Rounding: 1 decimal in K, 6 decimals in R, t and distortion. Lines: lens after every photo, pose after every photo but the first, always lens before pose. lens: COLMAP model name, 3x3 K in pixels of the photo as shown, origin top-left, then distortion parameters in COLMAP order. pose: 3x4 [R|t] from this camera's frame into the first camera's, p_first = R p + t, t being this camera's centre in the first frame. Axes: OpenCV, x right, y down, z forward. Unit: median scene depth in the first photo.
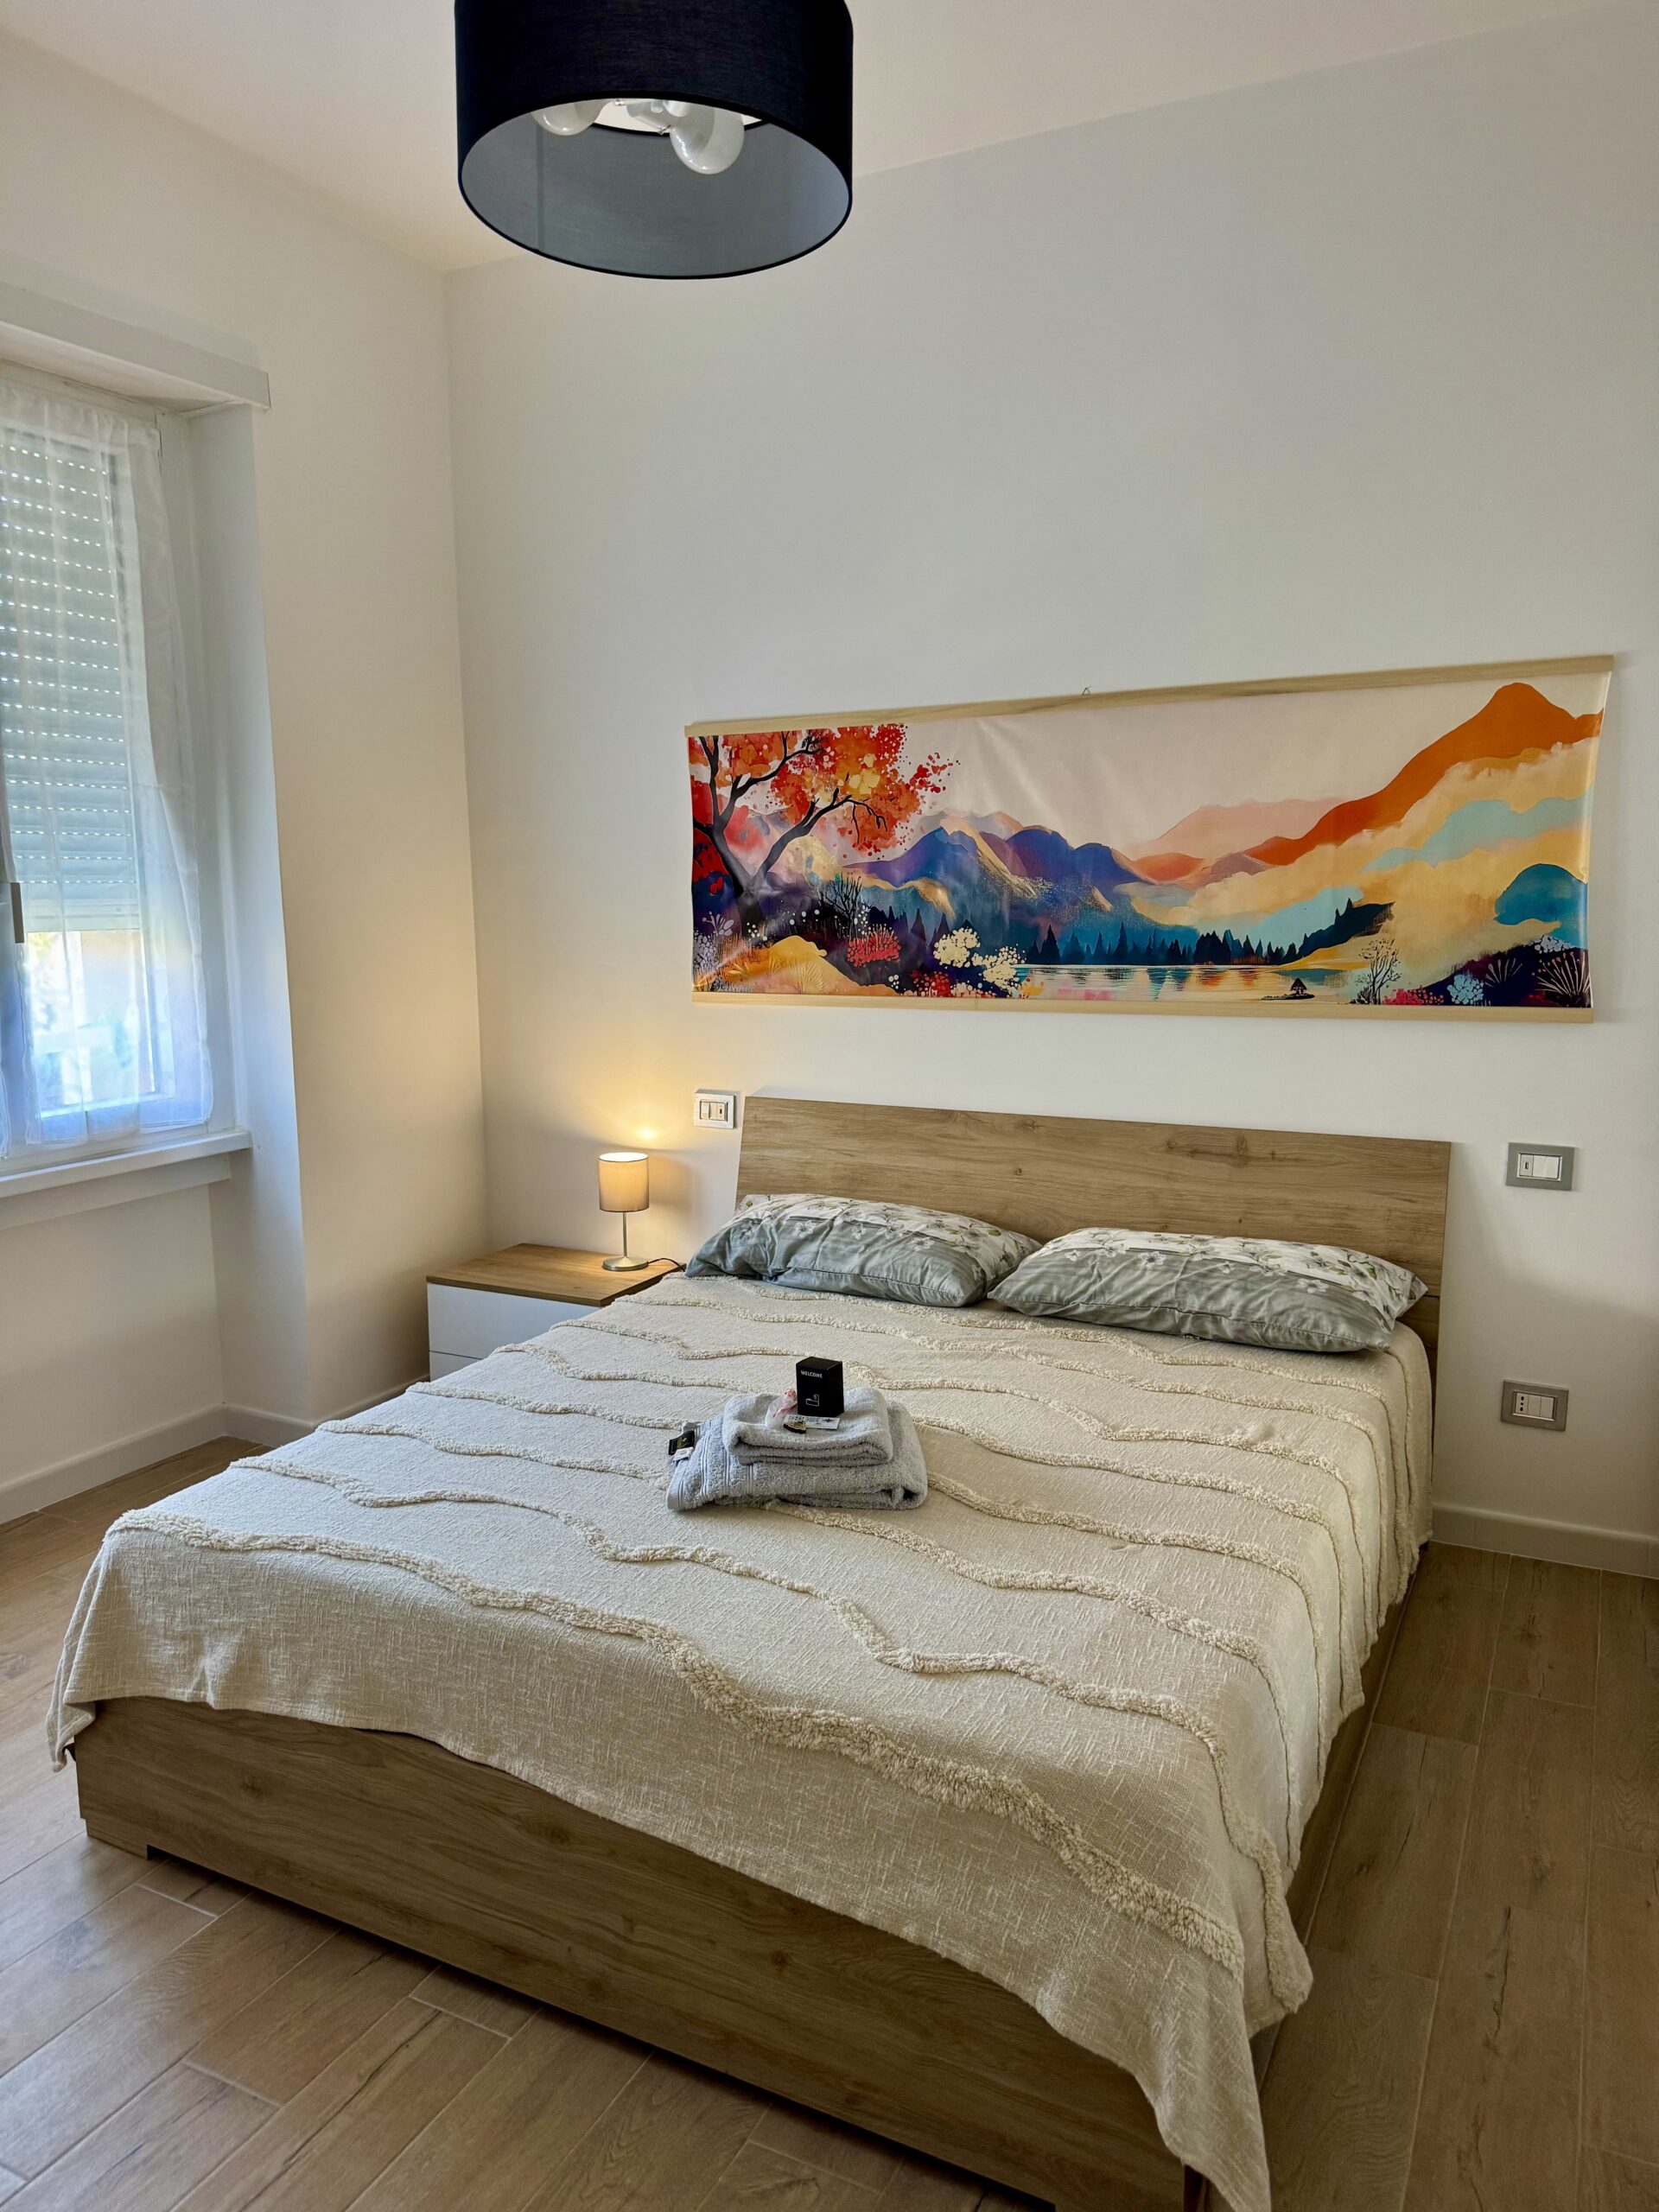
lens RADIAL K [[1563.1, 0, 833.4], [0, 1563.1, 1090.5], [0, 0, 1]] dist [0.058694, -0.069883]
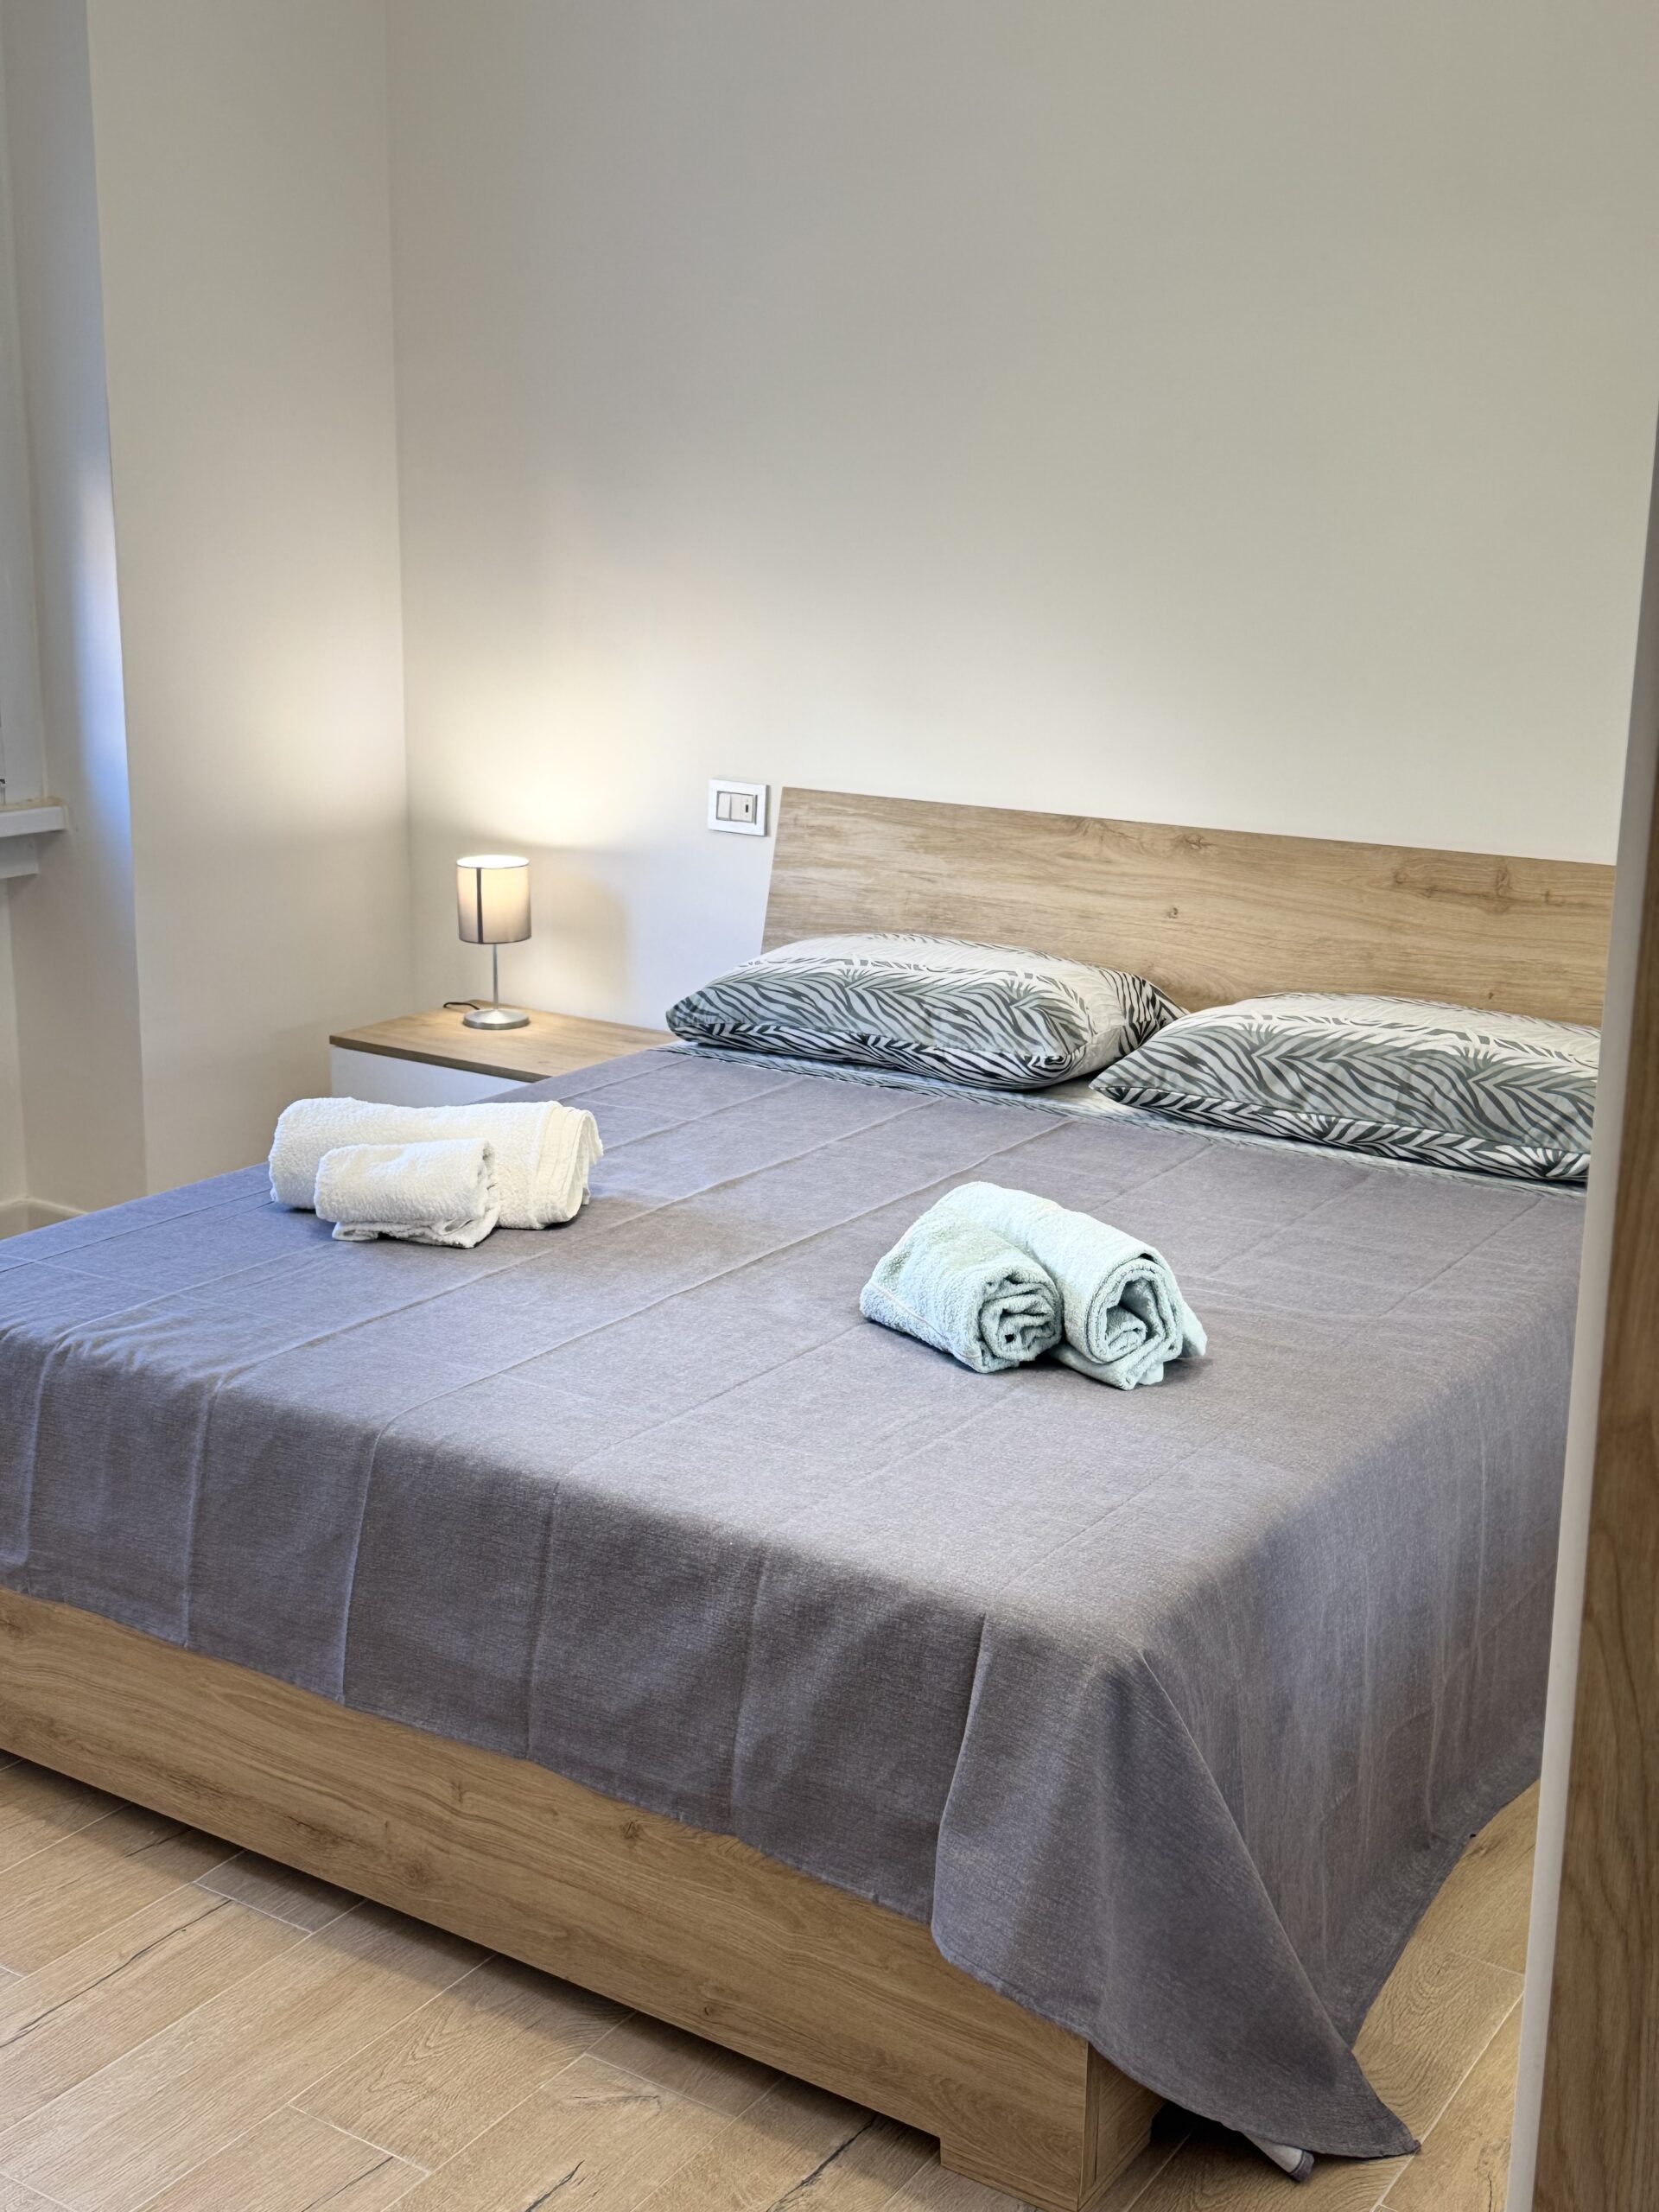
lens RADIAL K [[2882.0, 0, 825.2], [0, 2882.0, 1098.5], [0, 0, 1]] dist [0.117736, 0.000000]
pose [[0.991334, 0.050901, -0.121104, 0.198464], [-0.039873, 0.994978, 0.091809, 0.038307], [0.125169, -0.086185, 0.988385, -0.361274]]
